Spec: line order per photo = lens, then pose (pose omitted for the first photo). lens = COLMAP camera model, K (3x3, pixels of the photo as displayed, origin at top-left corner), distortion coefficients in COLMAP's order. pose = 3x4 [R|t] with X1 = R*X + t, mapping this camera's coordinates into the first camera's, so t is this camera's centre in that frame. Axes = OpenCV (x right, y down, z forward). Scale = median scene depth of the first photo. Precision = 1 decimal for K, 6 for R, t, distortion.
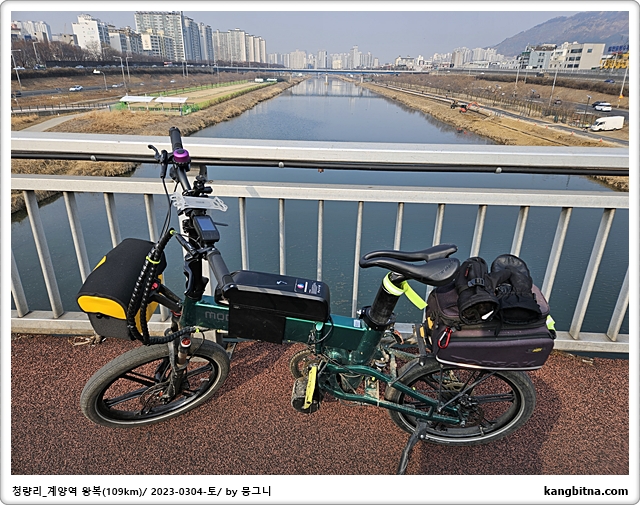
lens RADIAL K [[443.3, 0, 317.3], [0, 443.3, 257.1], [0, 0, 1]] dist [0.040240, -0.023441]
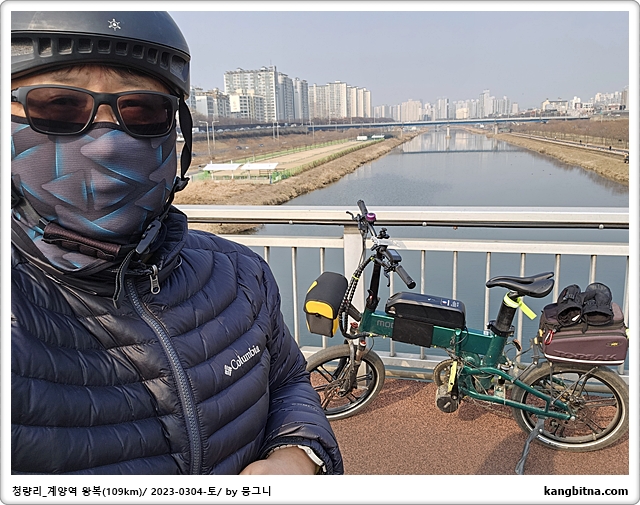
lens RADIAL K [[607.8, 0, 321.2], [0, 607.8, 249.5], [0, 0, 1]] dist [-0.015428, 0.000000]
pose [[0.982395, -0.007547, -0.186662, -0.046930], [-0.028293, 0.981647, -0.188598, 0.209544], [0.184660, 0.190559, 0.964151, -0.761702]]
